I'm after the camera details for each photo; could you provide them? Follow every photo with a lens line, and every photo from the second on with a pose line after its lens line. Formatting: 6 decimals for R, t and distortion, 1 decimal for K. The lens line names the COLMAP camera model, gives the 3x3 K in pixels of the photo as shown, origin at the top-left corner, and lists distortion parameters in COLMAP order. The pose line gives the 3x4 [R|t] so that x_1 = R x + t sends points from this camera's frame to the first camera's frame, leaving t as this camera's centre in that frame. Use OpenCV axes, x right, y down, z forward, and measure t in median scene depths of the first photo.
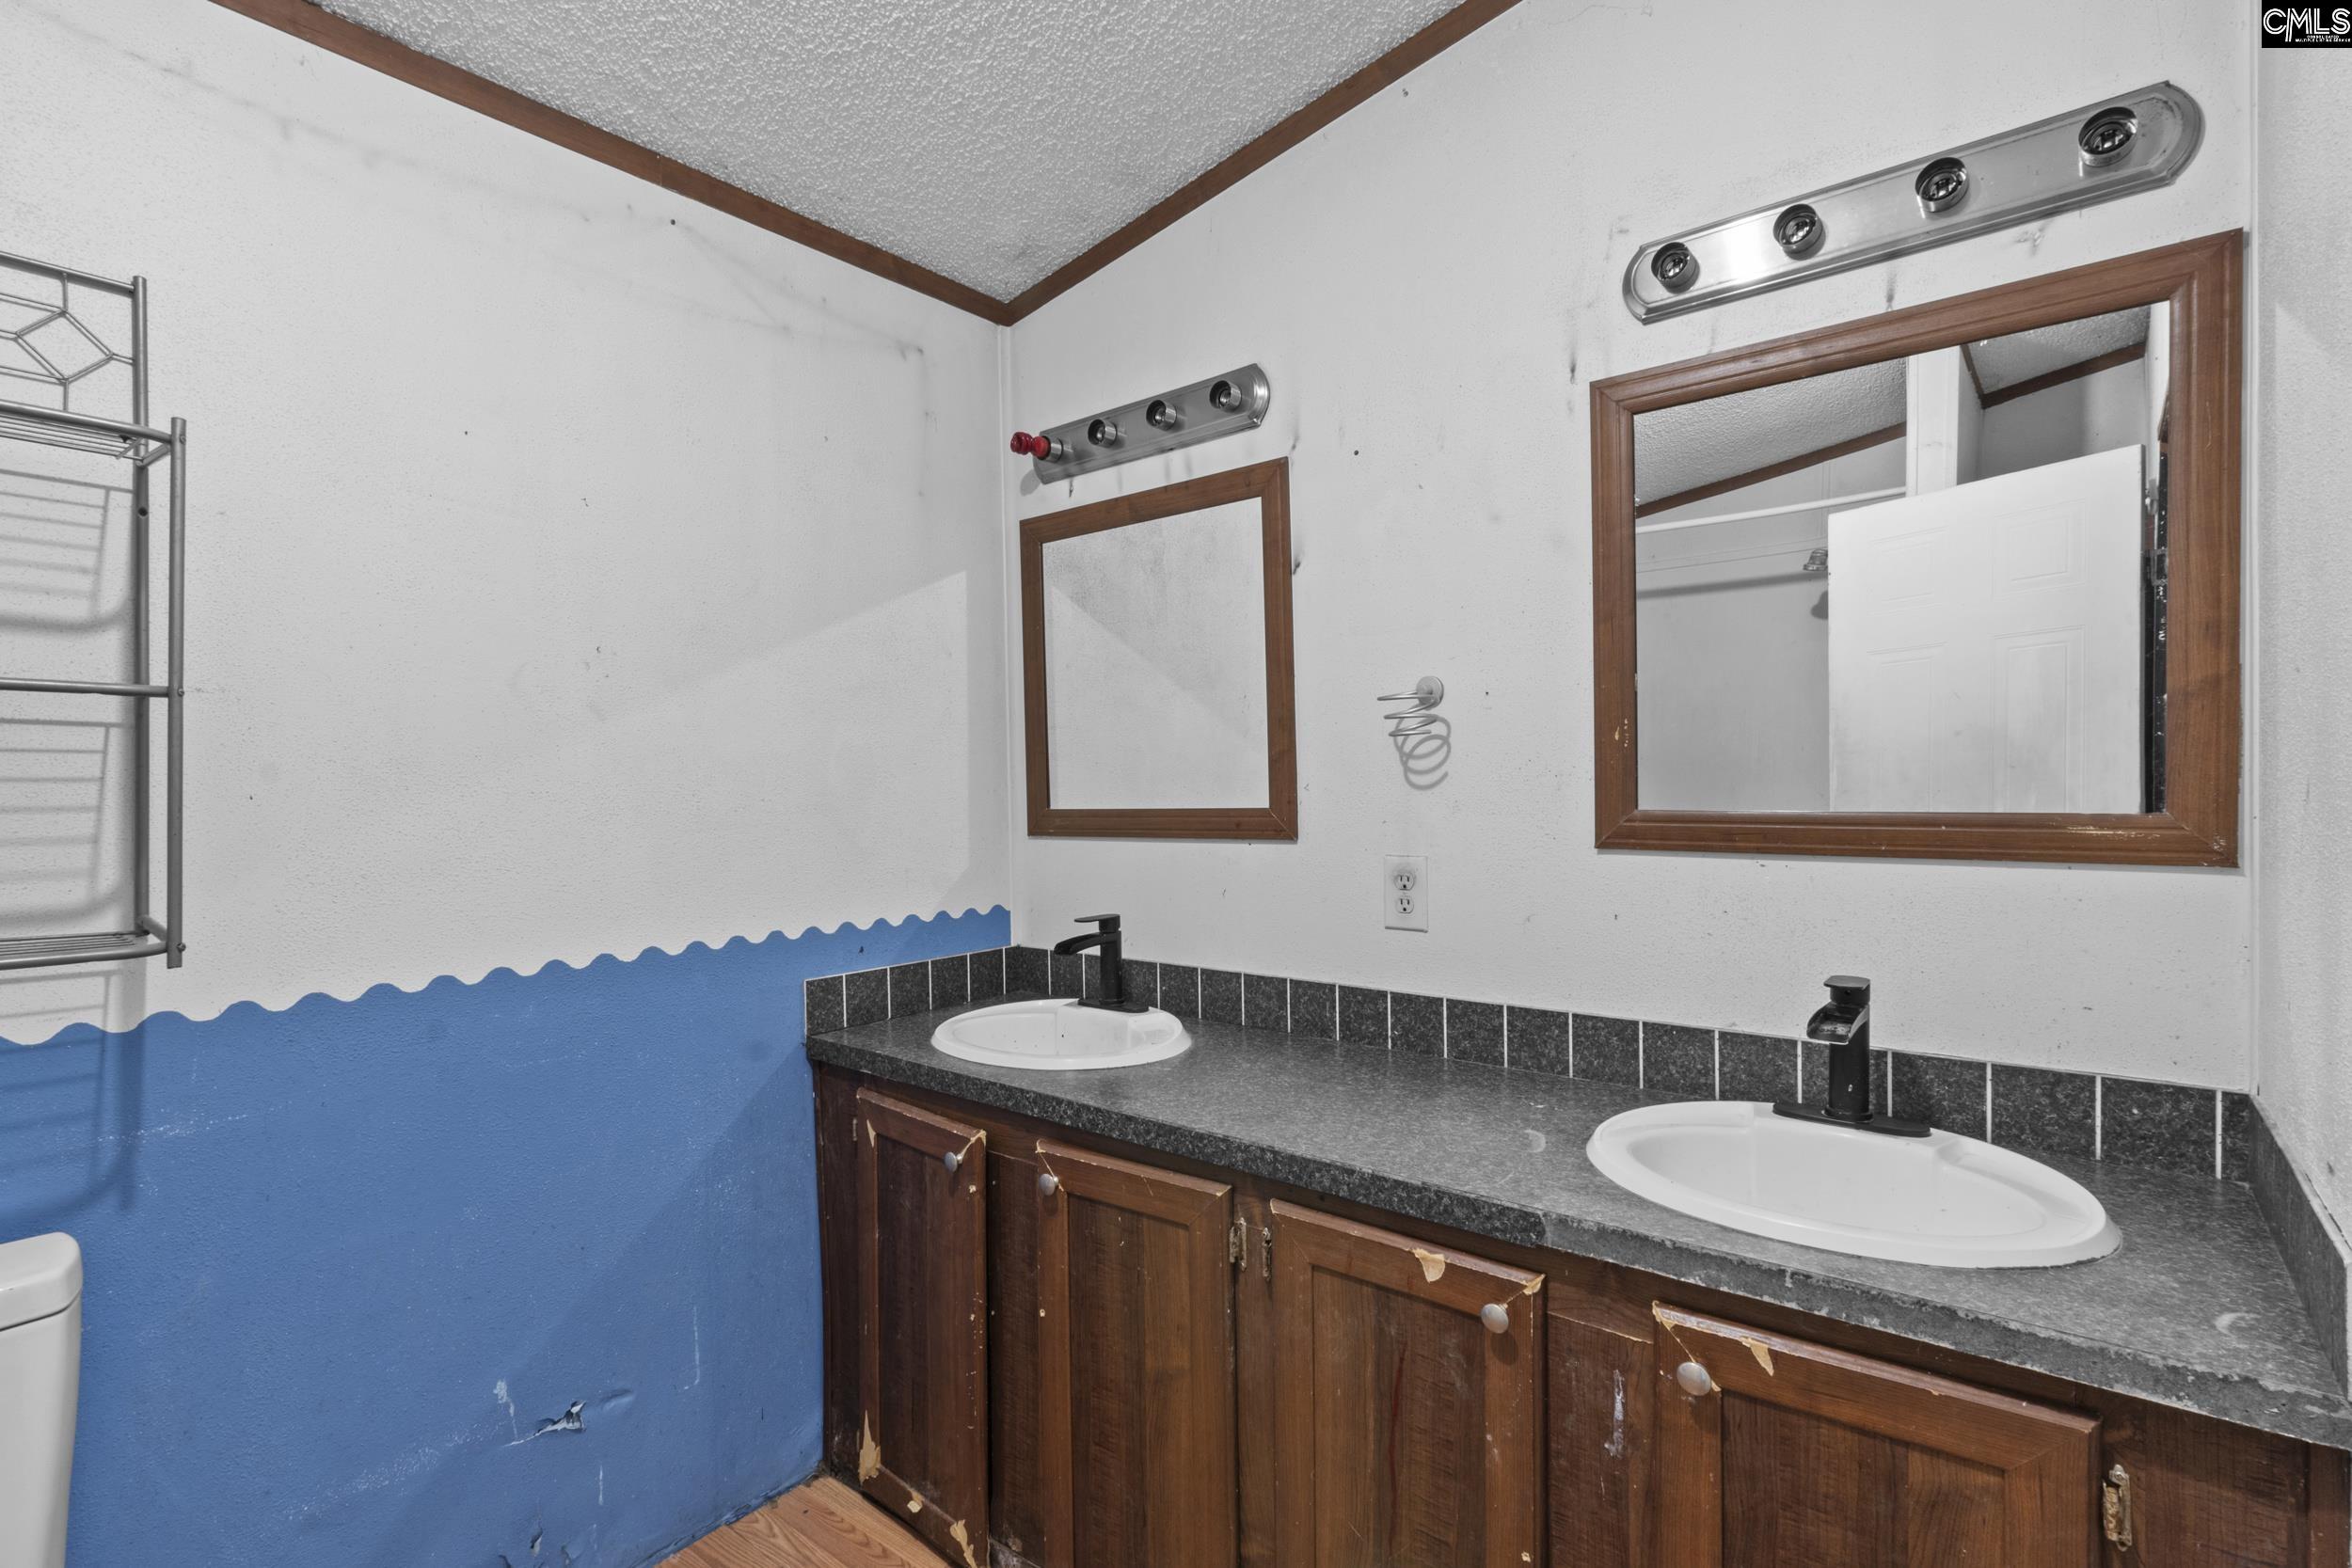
lens RADIAL K [[1104.6, 0, 1166.9], [0, 1104.6, 795.6], [0, 0, 1]] dist [-0.008566, 0.002343]
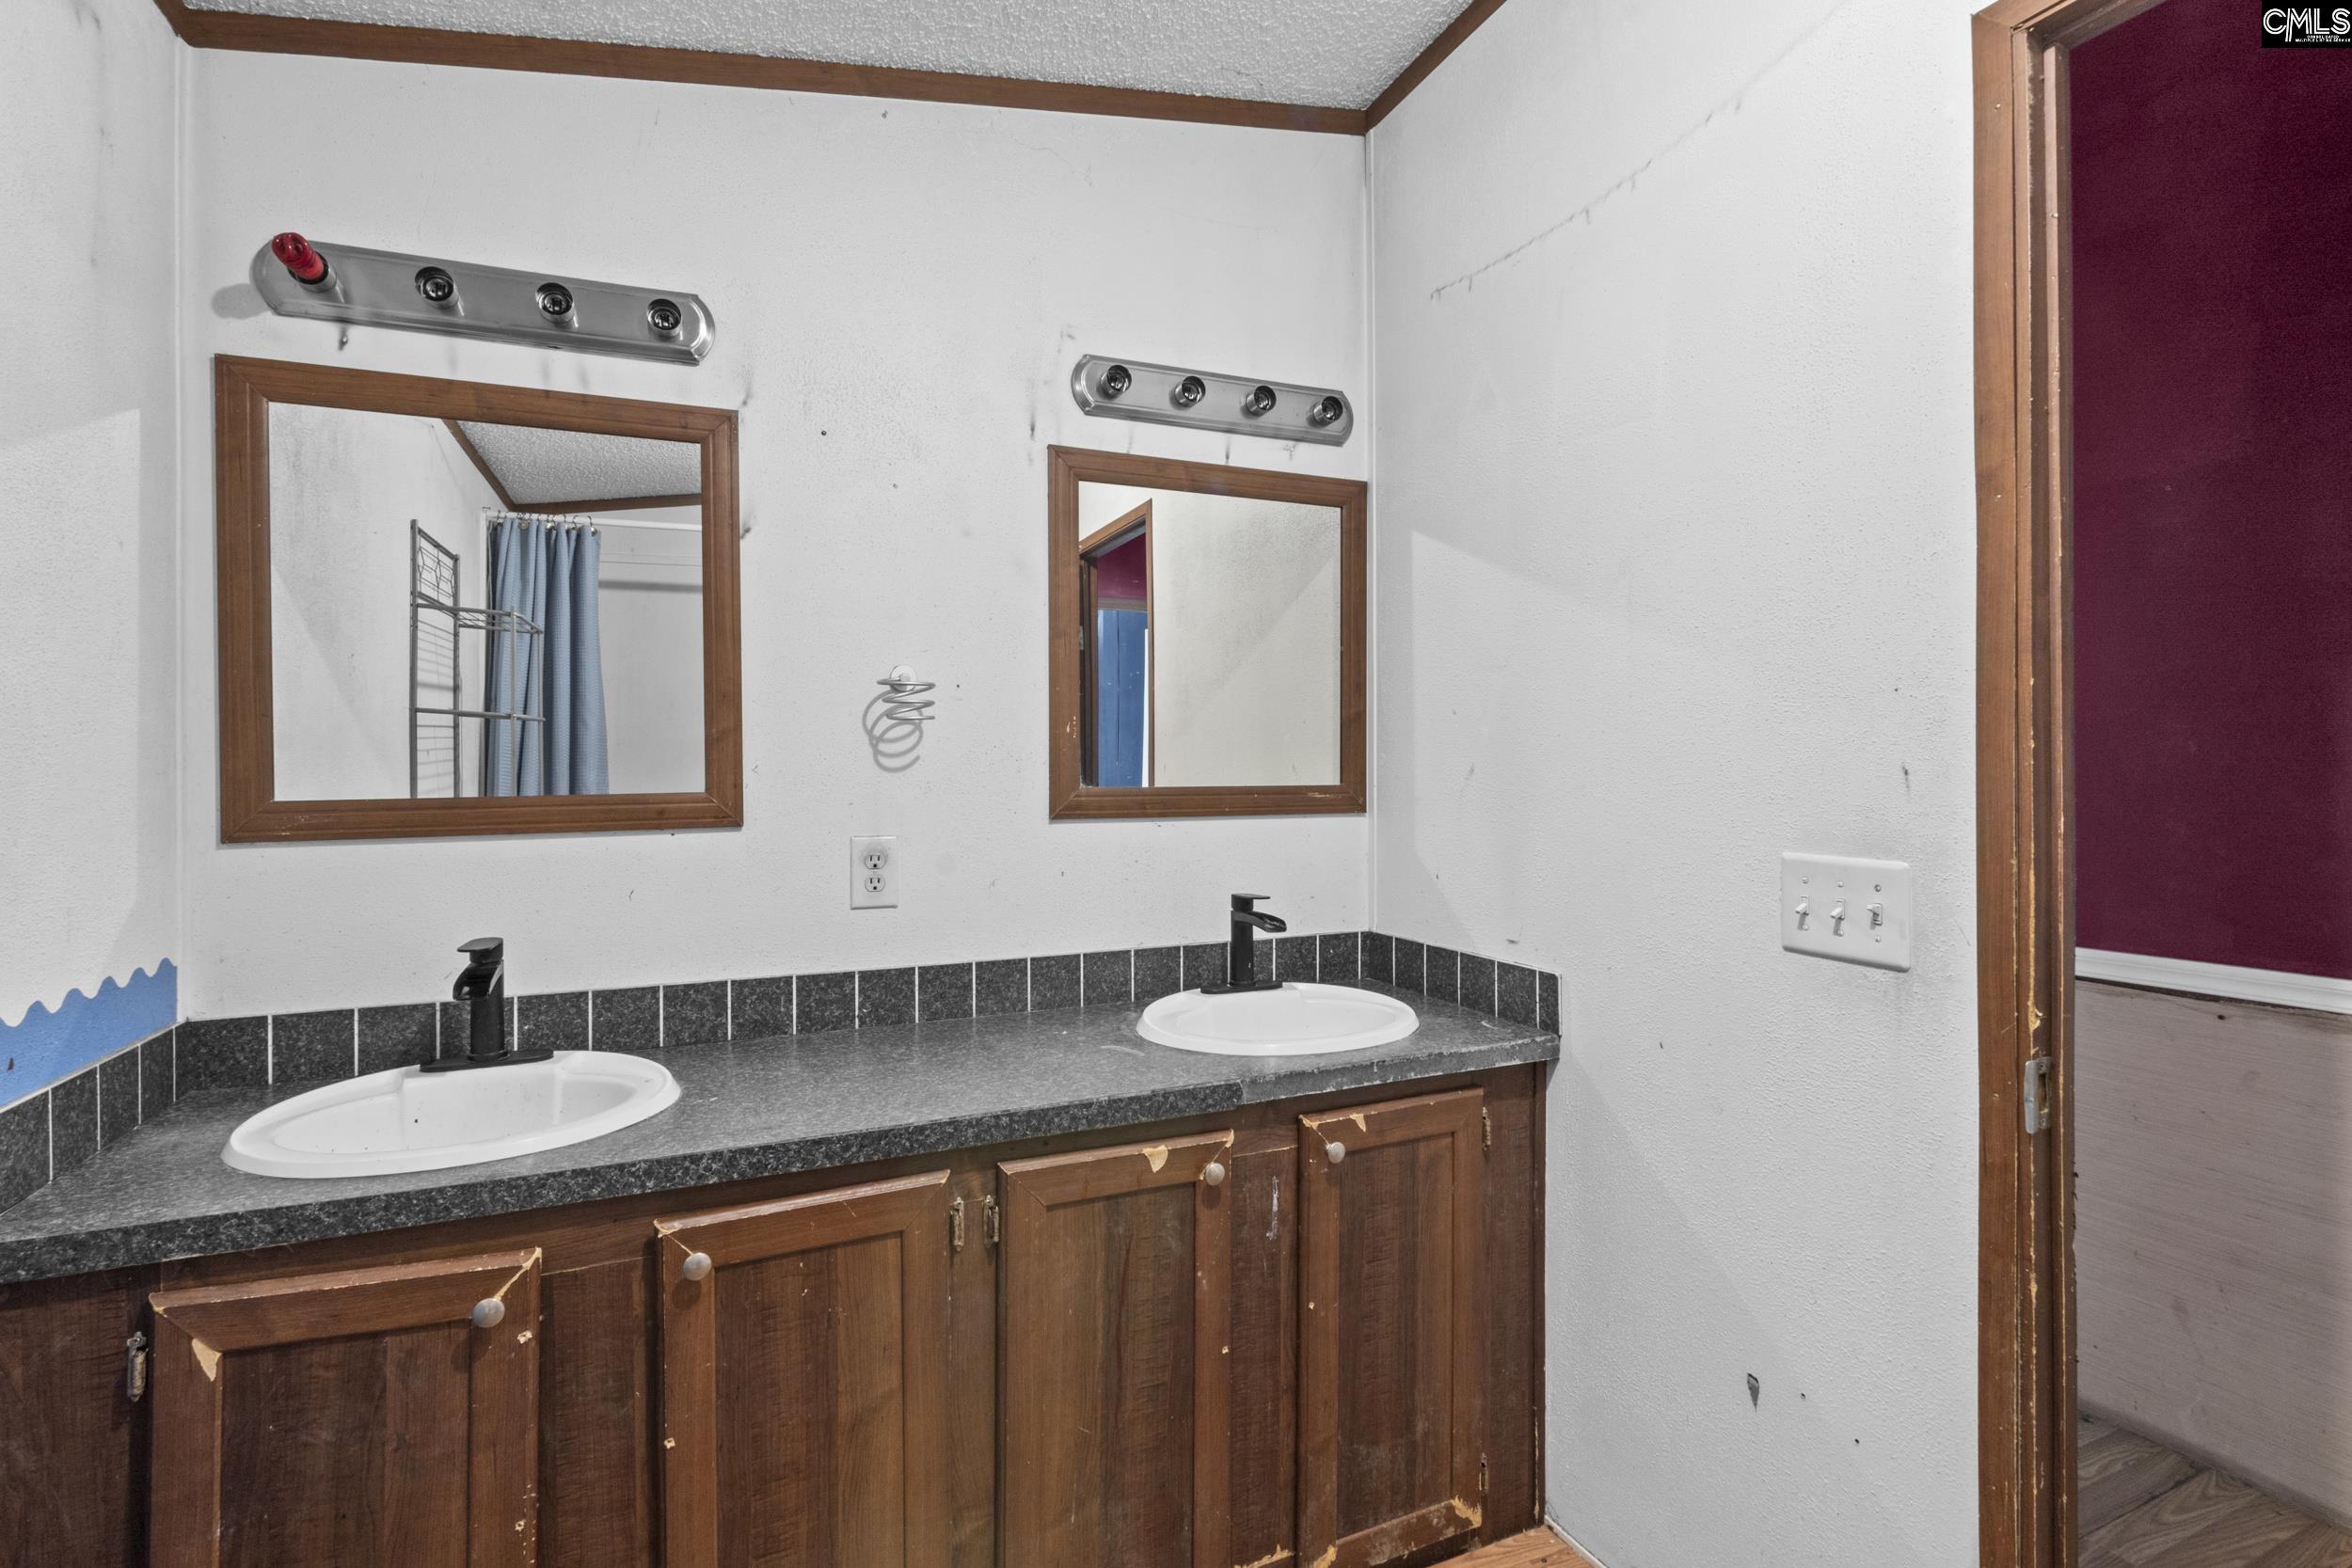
lens RADIAL K [[1104.6, 0, 1157.0], [0, 1104.6, 745.0], [0, 0, 1]] dist [-0.008566, 0.002343]
pose [[0.451610, 0.027227, 0.891800, -0.664395], [0.008172, 0.999366, -0.034649, 0.008639], [-0.892178, 0.022935, 0.451102, 0.336163]]
